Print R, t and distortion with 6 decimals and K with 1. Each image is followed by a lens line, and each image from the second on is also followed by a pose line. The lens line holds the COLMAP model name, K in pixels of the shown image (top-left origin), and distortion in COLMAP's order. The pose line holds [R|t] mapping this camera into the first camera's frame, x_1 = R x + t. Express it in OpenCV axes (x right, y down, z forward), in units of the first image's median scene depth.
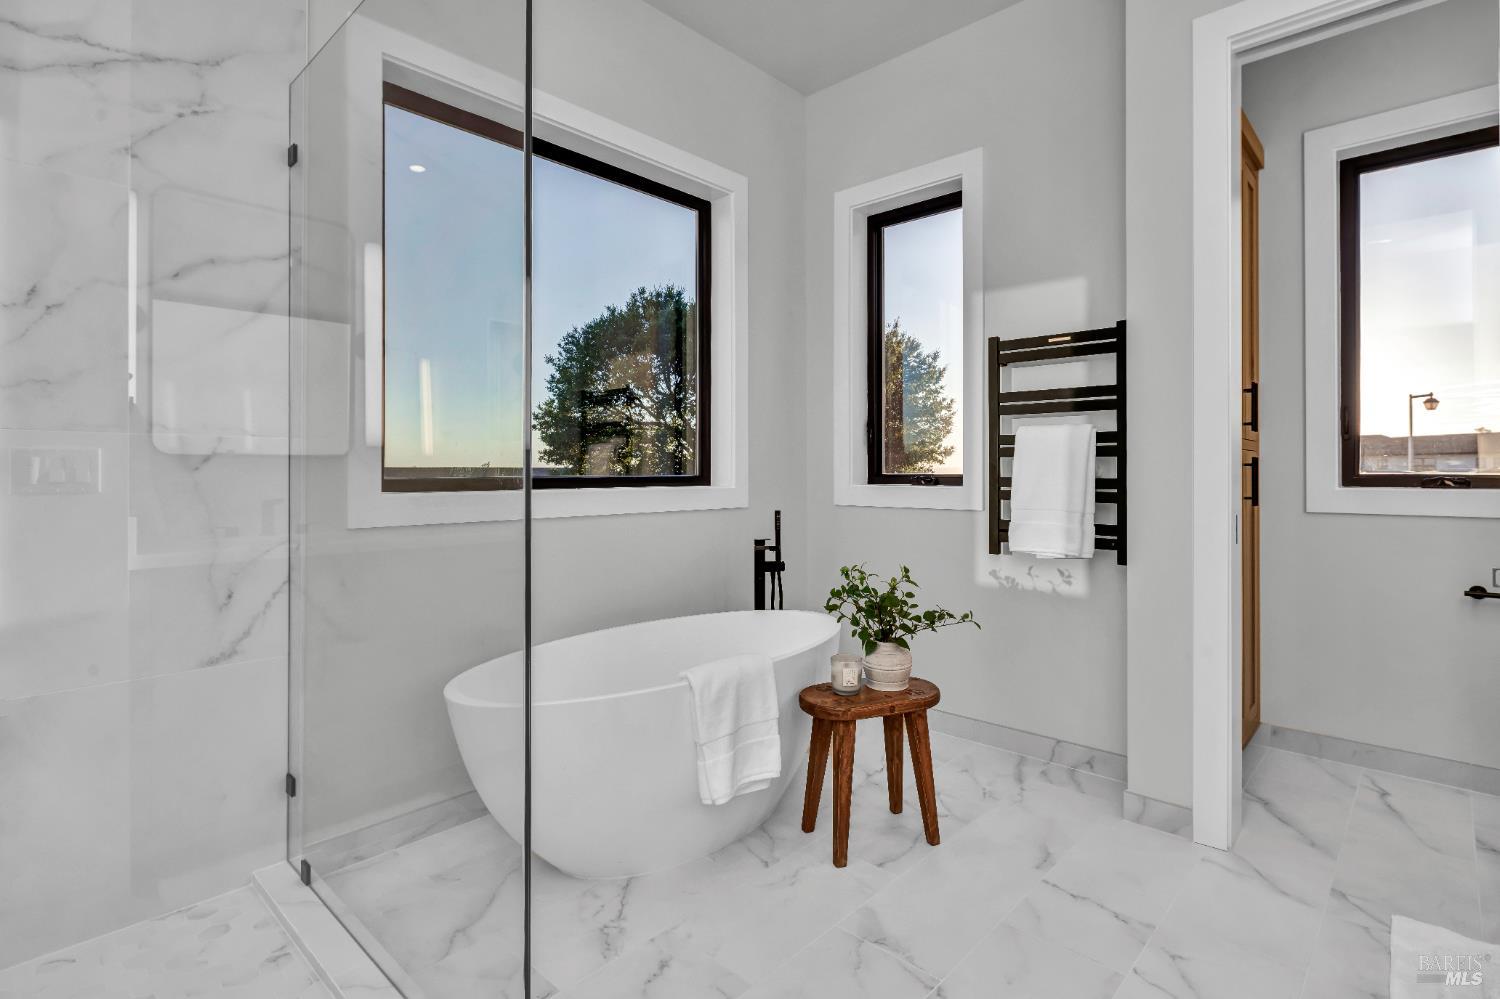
lens RADIAL K [[746.8, 0, 753.8], [0, 746.8, 464.5], [0, 0, 1]] dist [-0.000956, -0.001478]
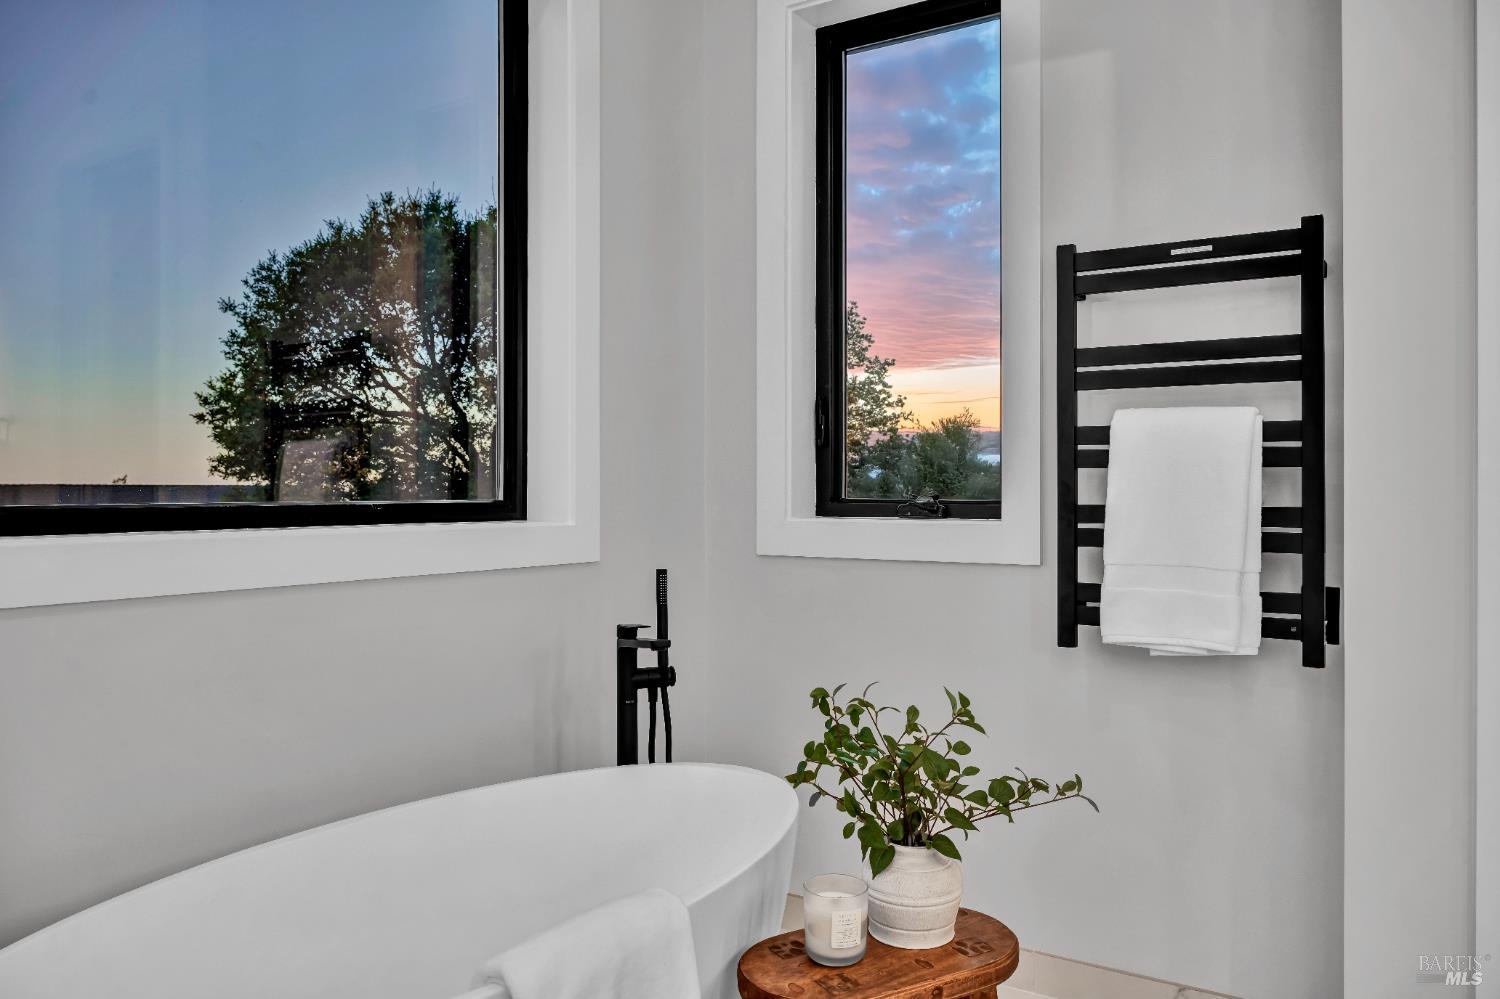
lens RADIAL K [[1127.0, 0, 752.2], [0, 1127.0, 486.7], [0, 0, 1]] dist [-0.009120, -0.000515]
pose [[0.986316, 0.002667, 0.164845, -0.038643], [-0.003403, 0.999985, 0.004181, 0.001453], [-0.164832, -0.004685, 0.986311, 0.246377]]
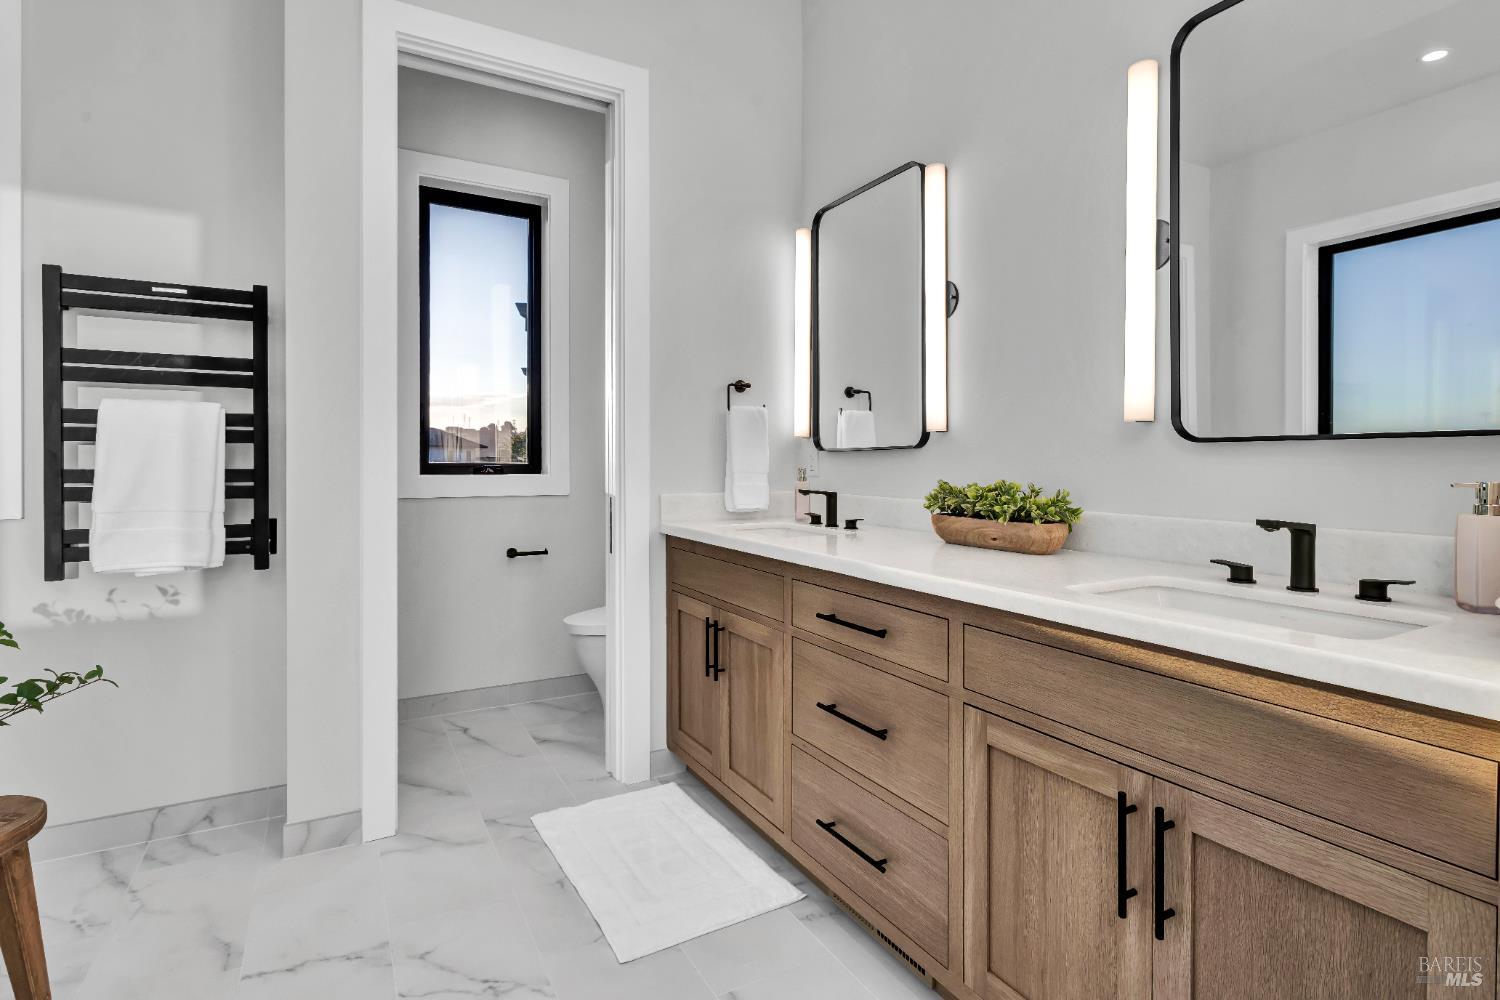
lens RADIAL K [[746.8, 0, 753.8], [0, 746.8, 465.0], [0, 0, 1]] dist [-0.000956, -0.001478]
pose [[0.295117, -0.003912, 0.955453, -0.150982], [-0.009994, 0.999924, 0.007181, 0.001881], [-0.955409, -0.011668, 0.295055, 0.189525]]
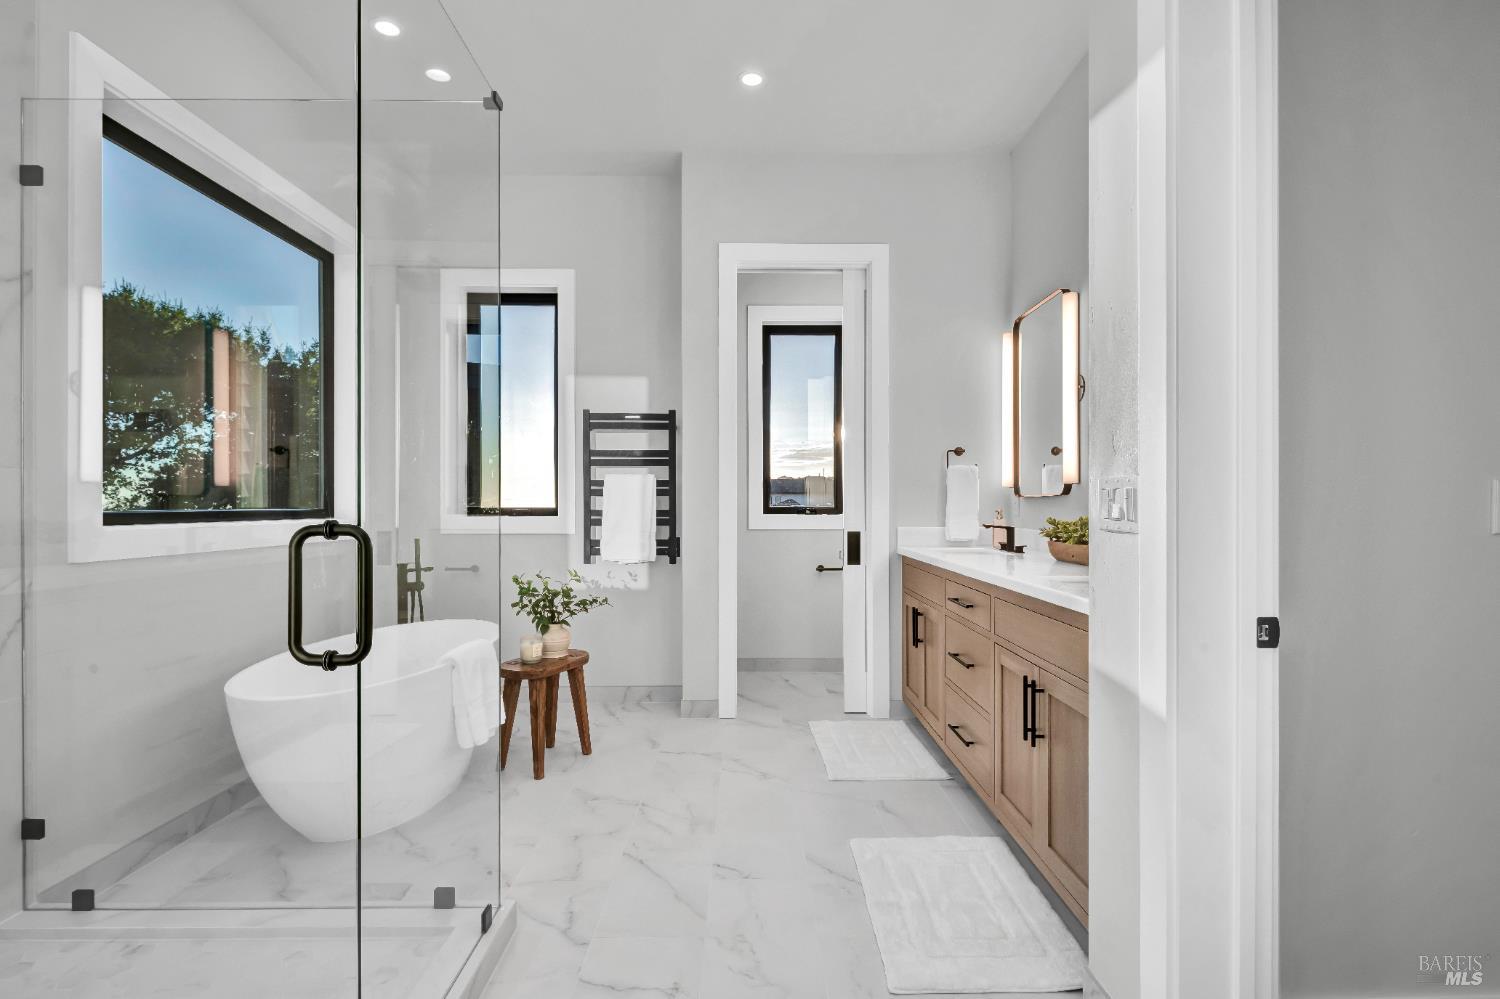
lens RADIAL K [[751.1, 0, 768.9], [0, 751.1, 505.1], [0, 0, 1]] dist [0.000120, -0.000408]
pose [[0.708635, 0.000921, 0.705574, -0.455394], [-0.005985, 0.999971, 0.004706, 0.000103], [-0.705550, -0.007558, 0.708620, -0.257183]]
